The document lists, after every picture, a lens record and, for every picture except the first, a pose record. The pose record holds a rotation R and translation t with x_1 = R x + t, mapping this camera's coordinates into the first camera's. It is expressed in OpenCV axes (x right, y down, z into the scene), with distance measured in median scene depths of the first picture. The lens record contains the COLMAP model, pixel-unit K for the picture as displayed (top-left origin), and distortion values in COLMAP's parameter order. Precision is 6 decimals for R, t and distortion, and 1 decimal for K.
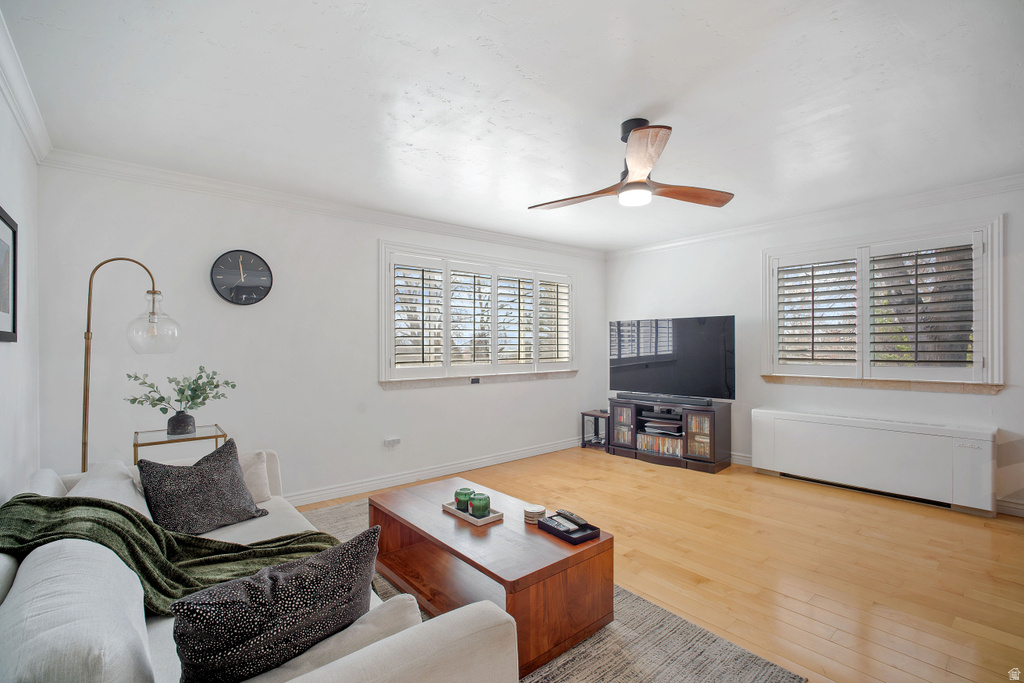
lens RADIAL K [[450.8, 0, 512.0], [0, 450.8, 341.5], [0, 0, 1]] dist [-0.055535, 0.000125]
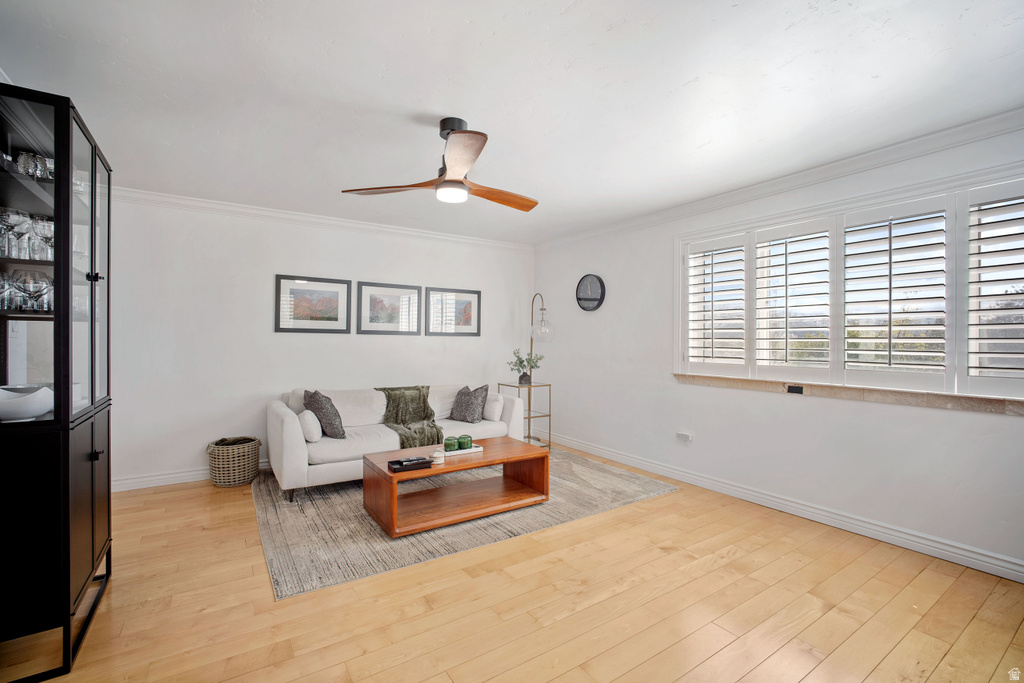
lens RADIAL K [[450.8, 0, 512.0], [0, 450.8, 341.5], [0, 0, 1]] dist [-0.055535, 0.000125]
pose [[-0.116998, 0.009198, -0.993090, 0.784452], [0.006304, 0.999944, 0.008518, 0.004873], [0.993112, -0.005264, -0.117049, 0.776199]]
